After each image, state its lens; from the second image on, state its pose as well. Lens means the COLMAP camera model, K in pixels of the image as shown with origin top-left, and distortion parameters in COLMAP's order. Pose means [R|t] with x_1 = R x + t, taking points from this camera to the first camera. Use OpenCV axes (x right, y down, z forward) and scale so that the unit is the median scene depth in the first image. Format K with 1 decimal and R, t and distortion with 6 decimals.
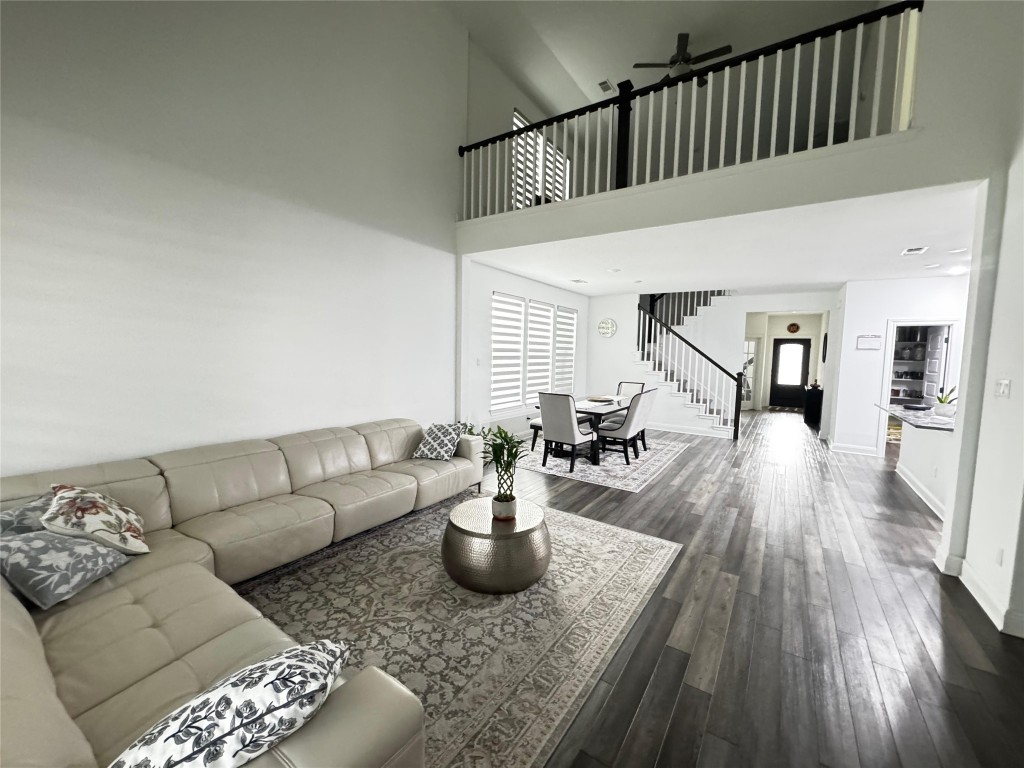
lens RADIAL K [[405.4, 0, 507.1], [0, 405.4, 381.1], [0, 0, 1]] dist [0.001621, -0.000009]
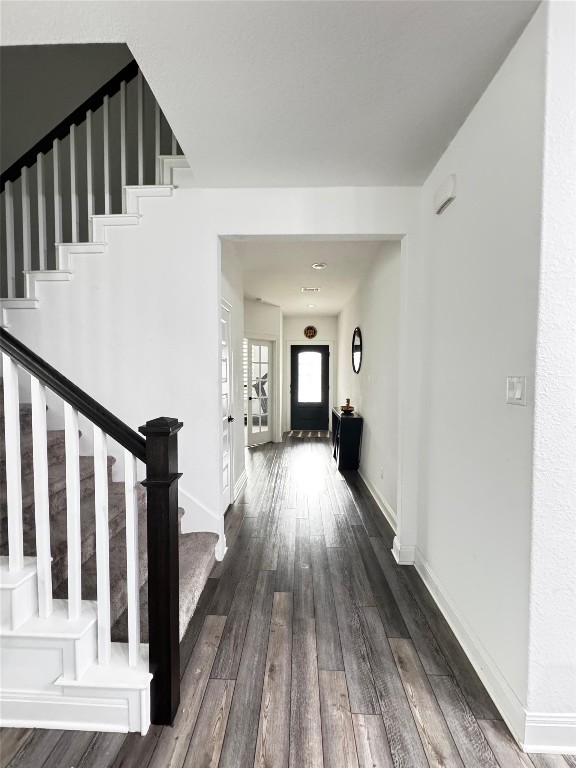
lens RADIAL K [[304.0, 0, 287.1], [0, 304.0, 386.9], [0, 0, 1]] dist [0.001621, -0.000009]
pose [[0.845965, -0.043708, 0.531444, 0.542143], [0.057925, 0.998270, -0.010105, -0.031082], [-0.530083, 0.039332, 0.847033, 0.820738]]
